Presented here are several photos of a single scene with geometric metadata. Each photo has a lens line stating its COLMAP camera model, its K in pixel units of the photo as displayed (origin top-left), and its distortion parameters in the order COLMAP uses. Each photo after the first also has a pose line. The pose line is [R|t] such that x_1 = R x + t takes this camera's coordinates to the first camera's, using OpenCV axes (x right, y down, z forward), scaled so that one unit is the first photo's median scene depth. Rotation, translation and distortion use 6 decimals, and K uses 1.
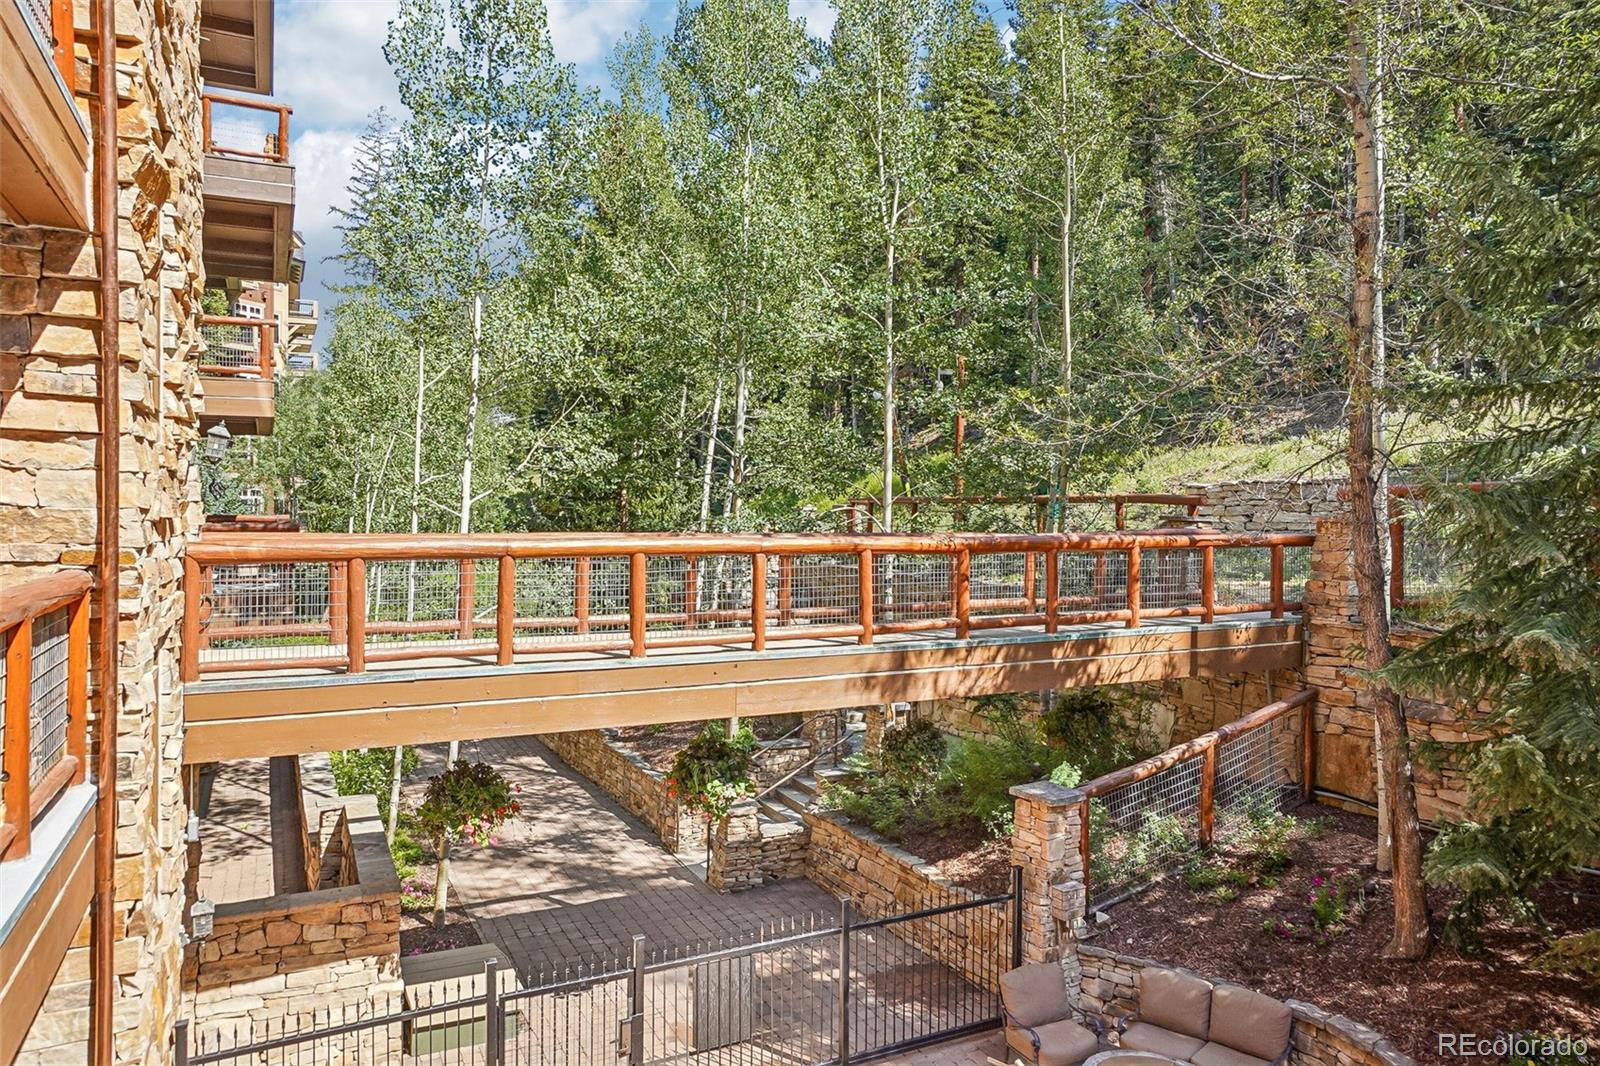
lens RADIAL K [[1052.0, 0, 802.2], [0, 1052.0, 516.1], [0, 0, 1]] dist [0.003970, 0.001881]
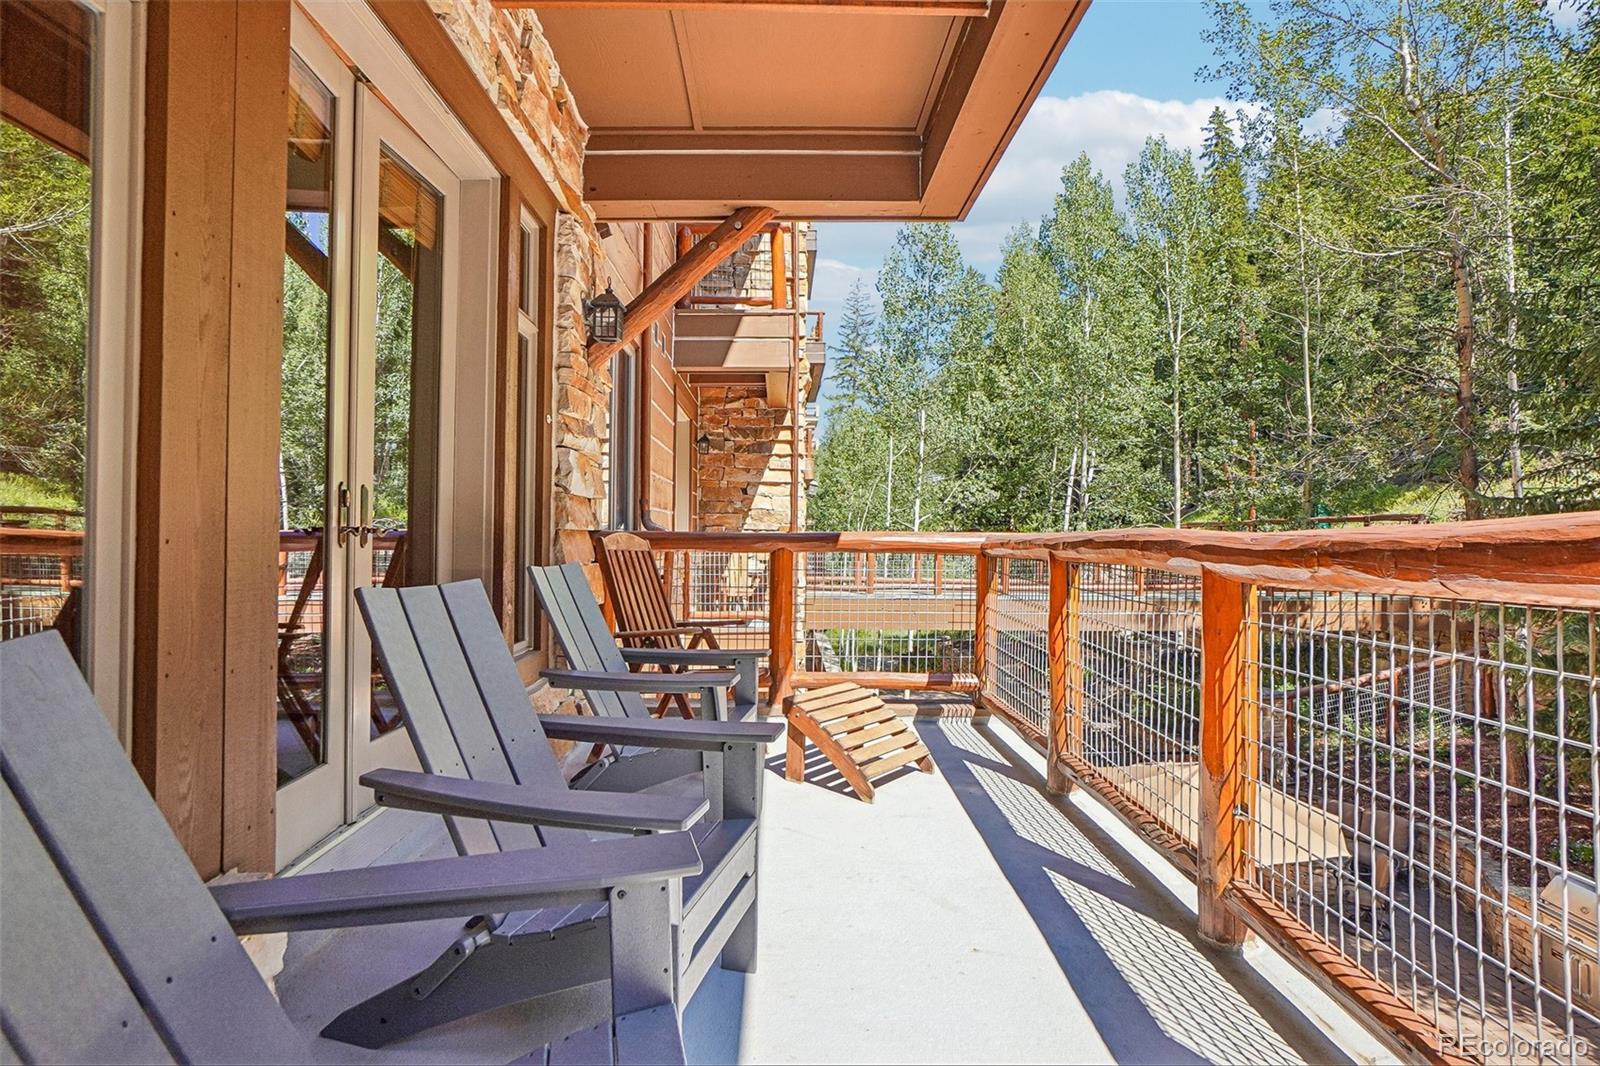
lens RADIAL K [[826.8, 0, 797.6], [0, 826.8, 523.9], [0, 0, 1]] dist [-0.045192, 0.026010]
pose [[0.903891, -0.009248, -0.427664, 0.102334], [-0.006270, 0.999372, -0.034863, 0.041273], [0.427718, 0.034194, 0.903265, -0.369267]]
